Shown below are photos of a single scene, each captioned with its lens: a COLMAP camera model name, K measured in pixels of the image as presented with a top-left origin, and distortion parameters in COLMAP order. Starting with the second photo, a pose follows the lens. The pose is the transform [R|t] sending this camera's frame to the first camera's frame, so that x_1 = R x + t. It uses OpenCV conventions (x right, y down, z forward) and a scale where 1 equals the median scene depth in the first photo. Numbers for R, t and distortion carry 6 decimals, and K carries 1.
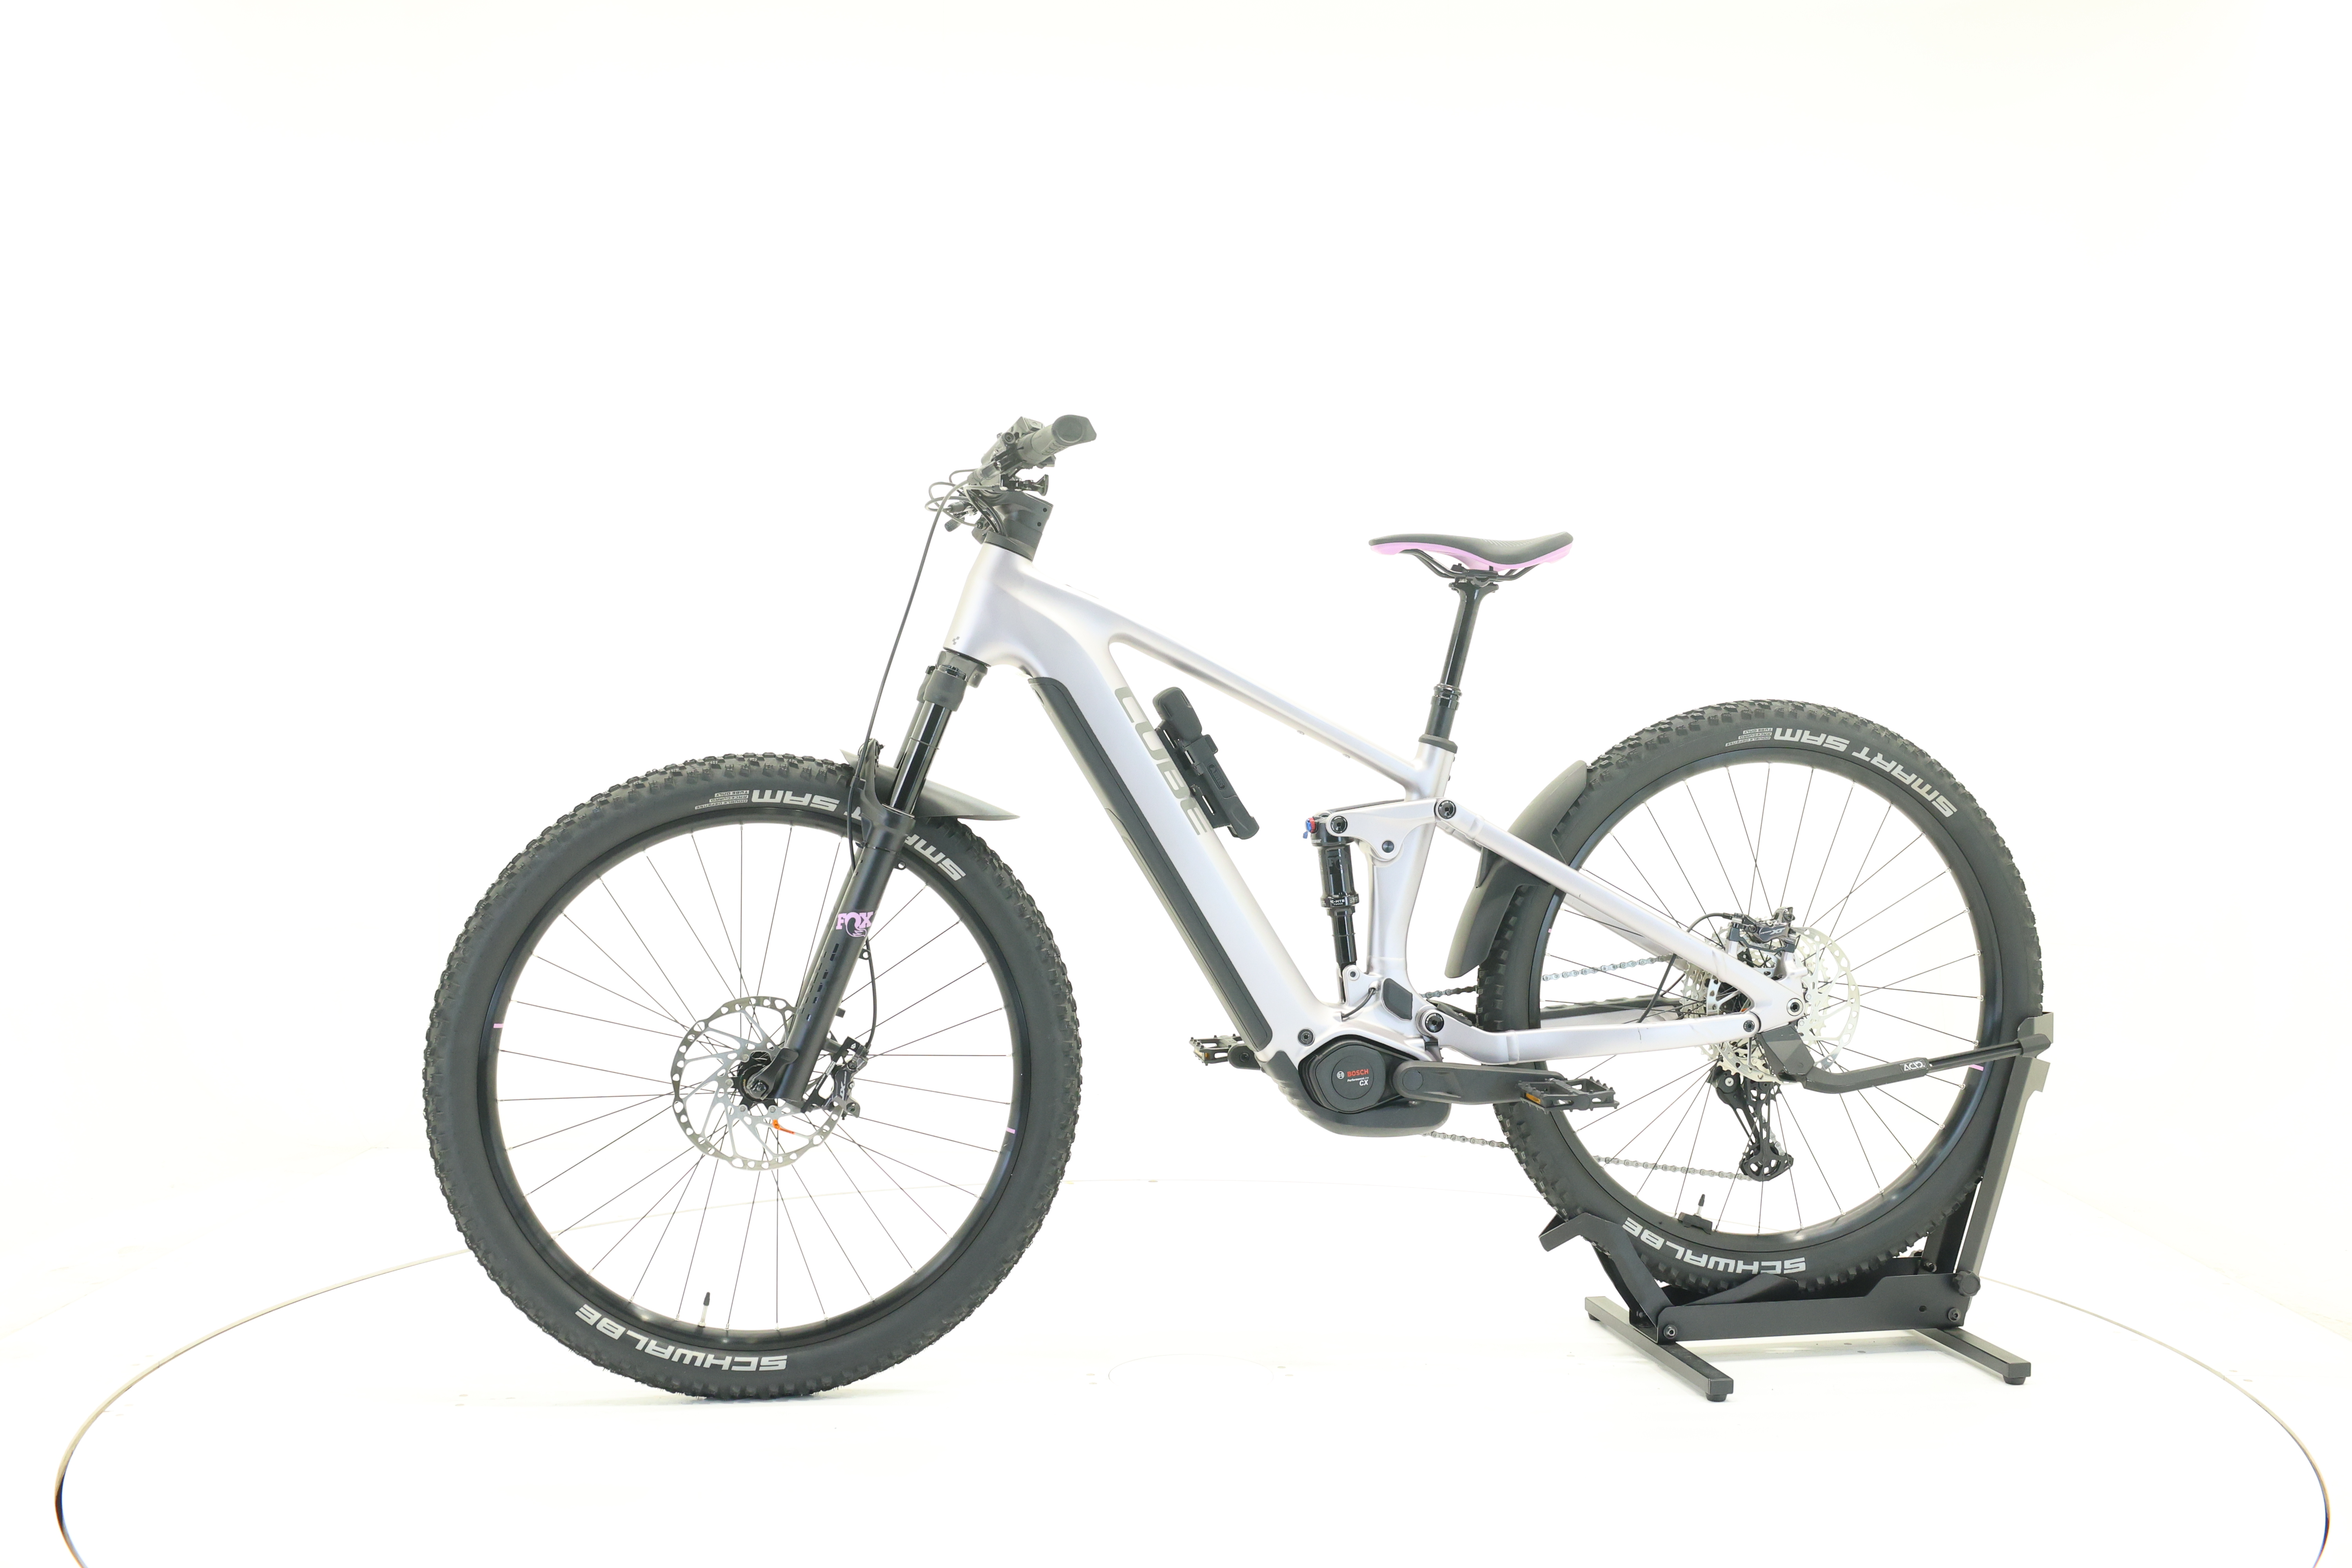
lens RADIAL K [[2457.8, 0, 1176.0], [0, 2457.8, 784.0], [0, 0, 1]] dist [-0.052769, -0.008608]
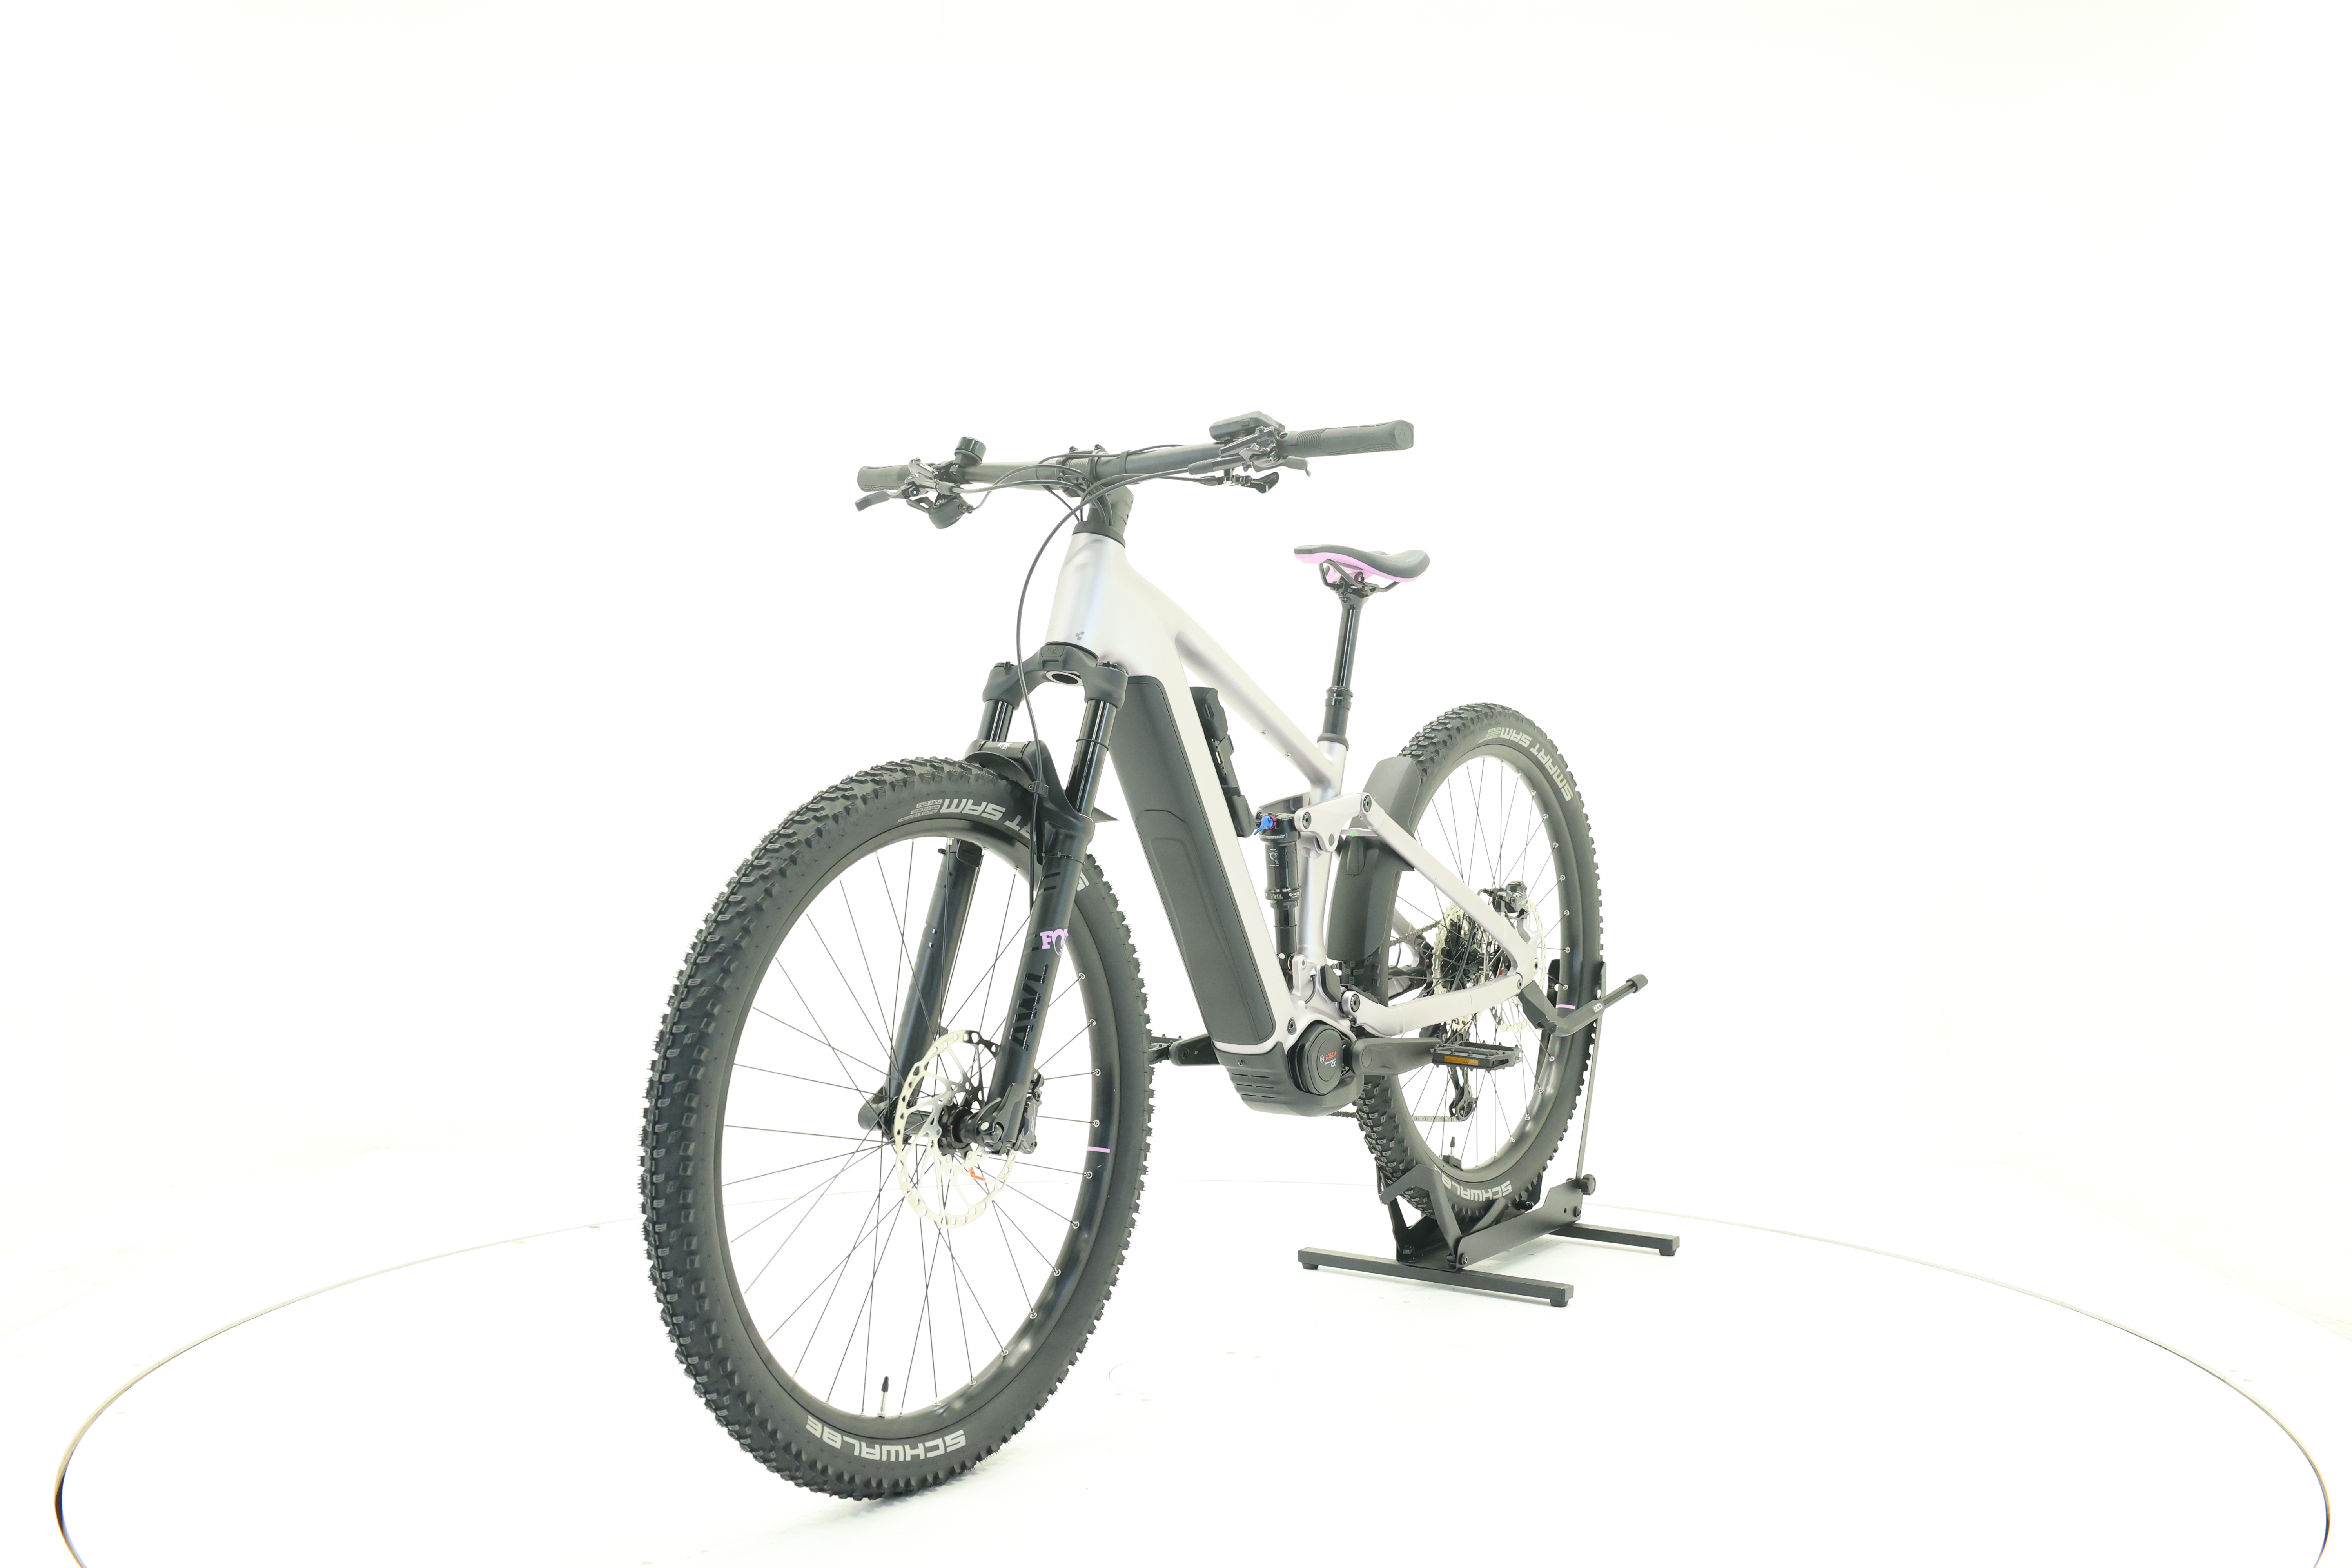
lens RADIAL K [[2457.8, 0, 1176.0], [0, 2457.8, 784.0], [0, 0, 1]] dist [-0.052769, -0.008608]
pose [[0.703988, -0.022139, 0.709867, -0.689828], [0.028024, 0.999602, 0.003384, -0.003506], [-0.709659, 0.017511, 0.704327, 0.289608]]
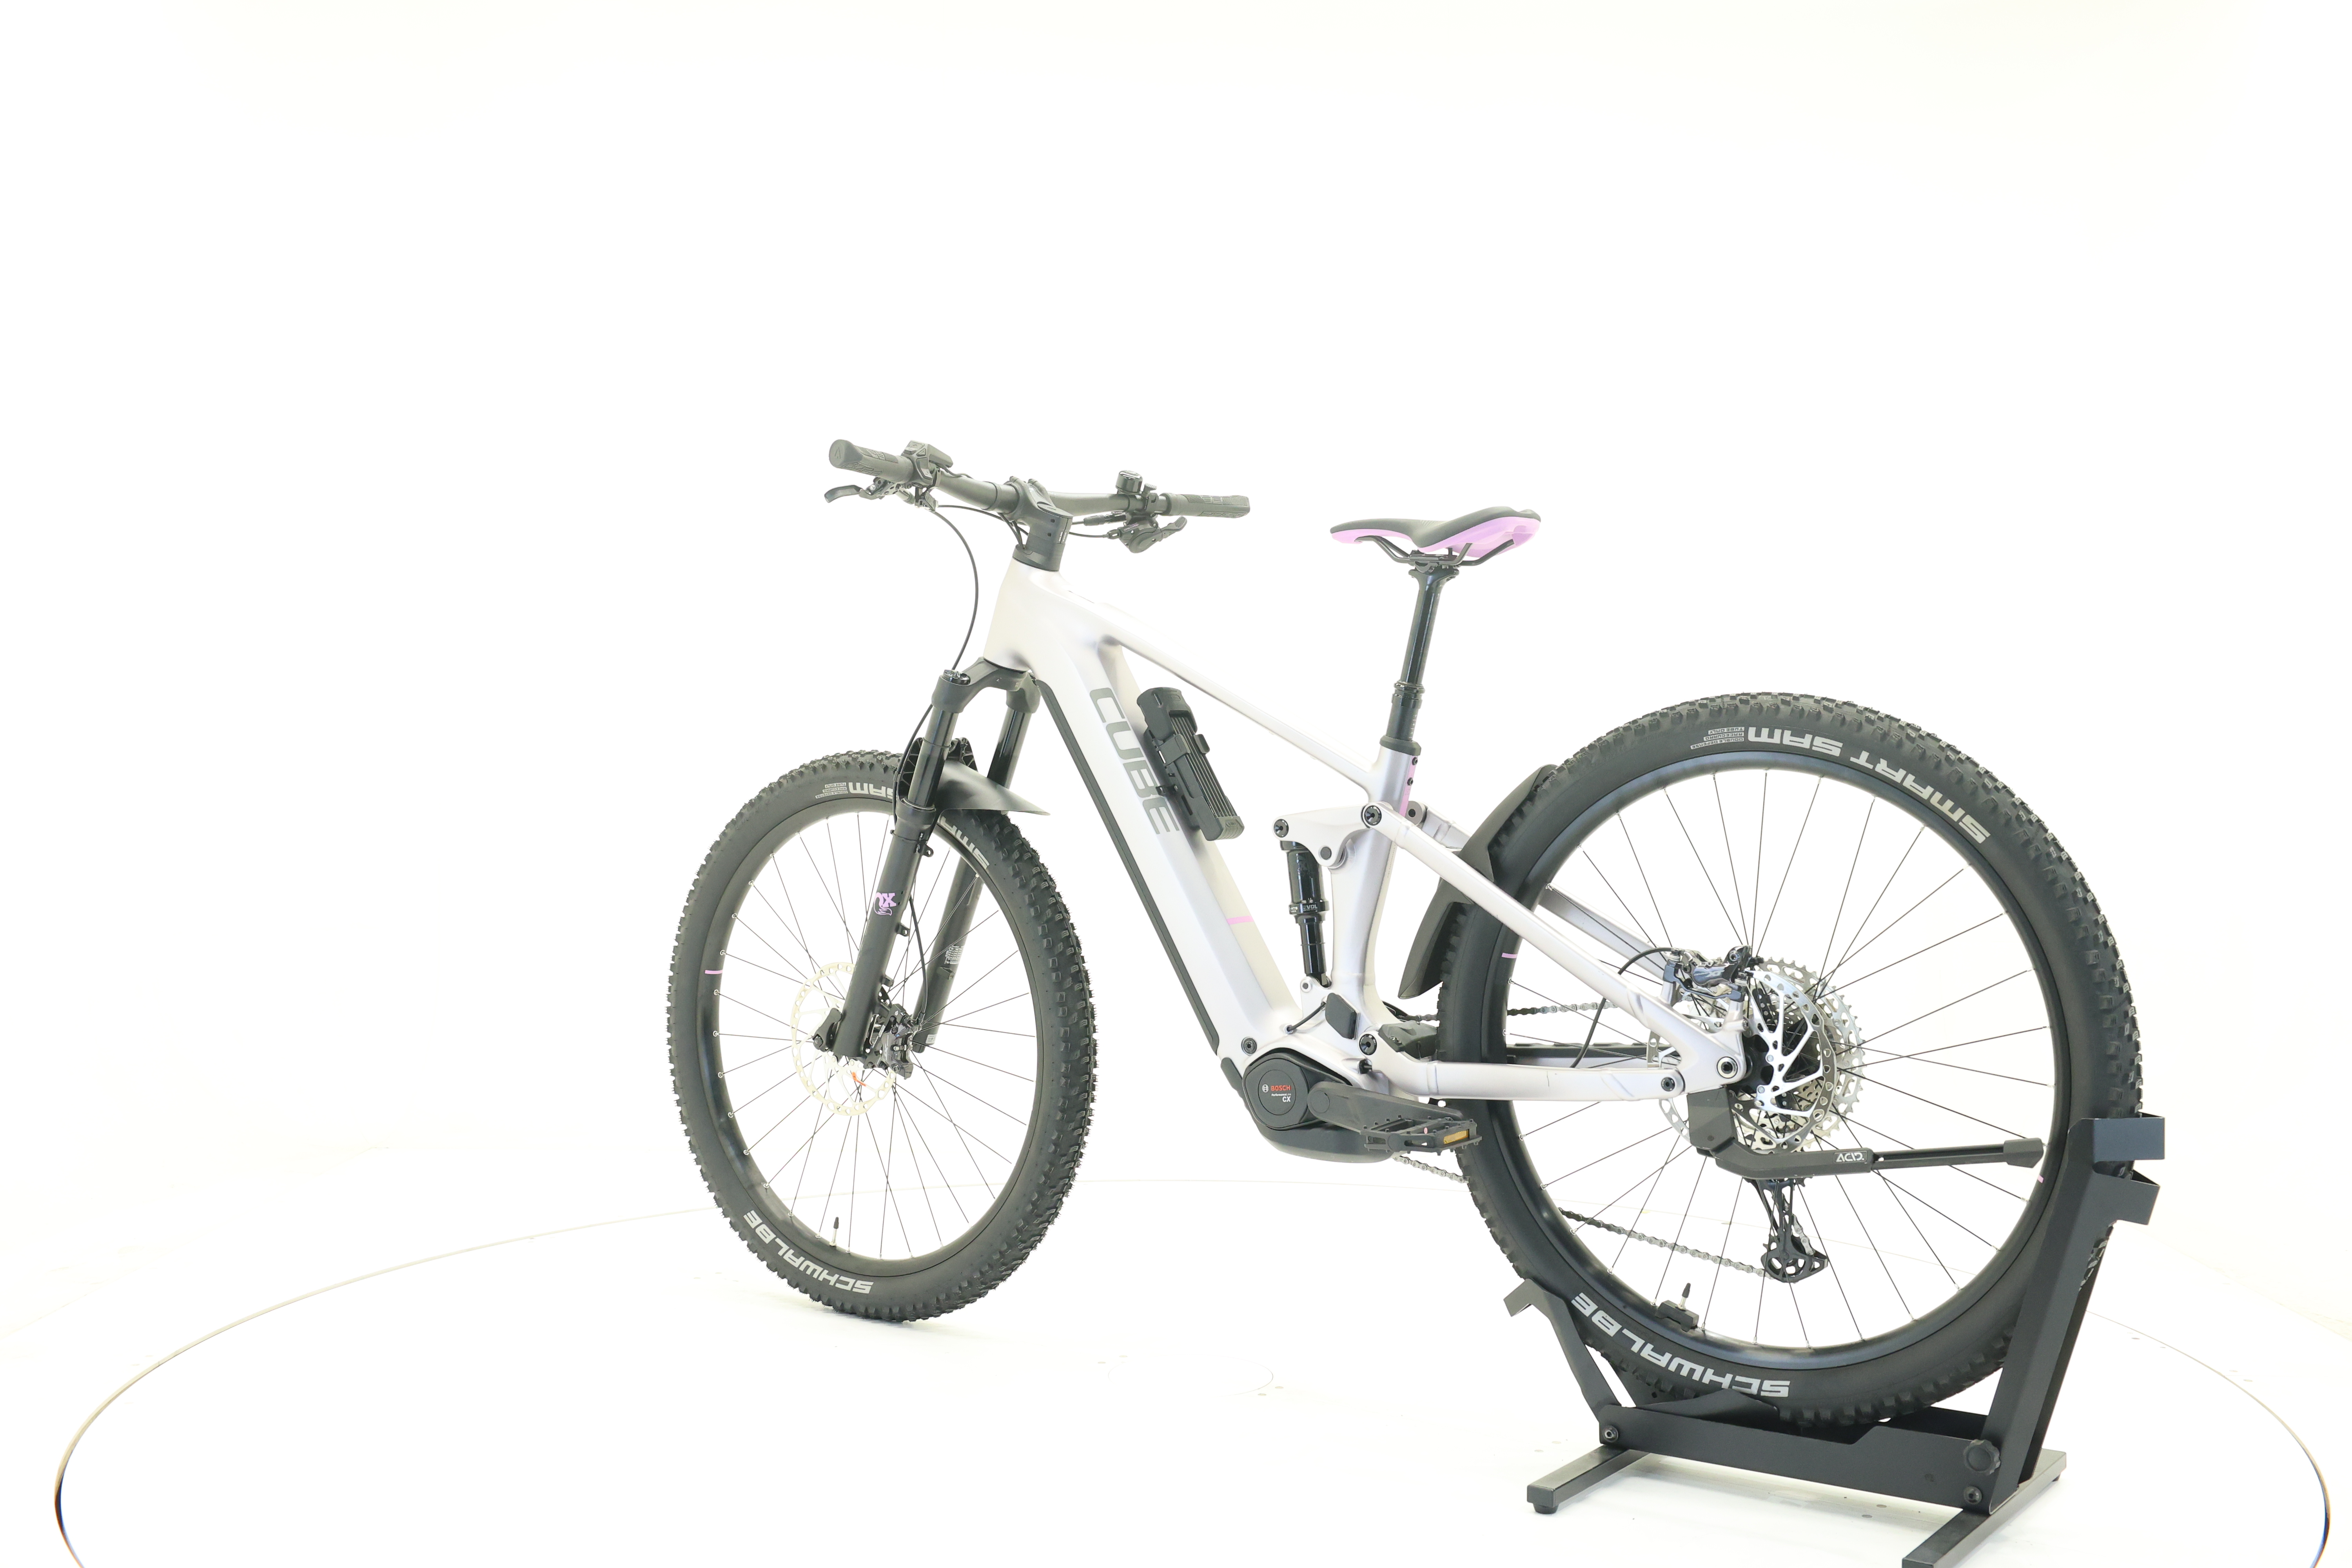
lens RADIAL K [[2457.8, 0, 1176.0], [0, 2457.8, 784.0], [0, 0, 1]] dist [-0.052769, -0.008608]
pose [[0.689853, 0.013988, -0.723814, 0.708340], [-0.018511, 0.999827, 0.001679, -0.001607], [0.723712, 0.012240, 0.689993, 0.296423]]
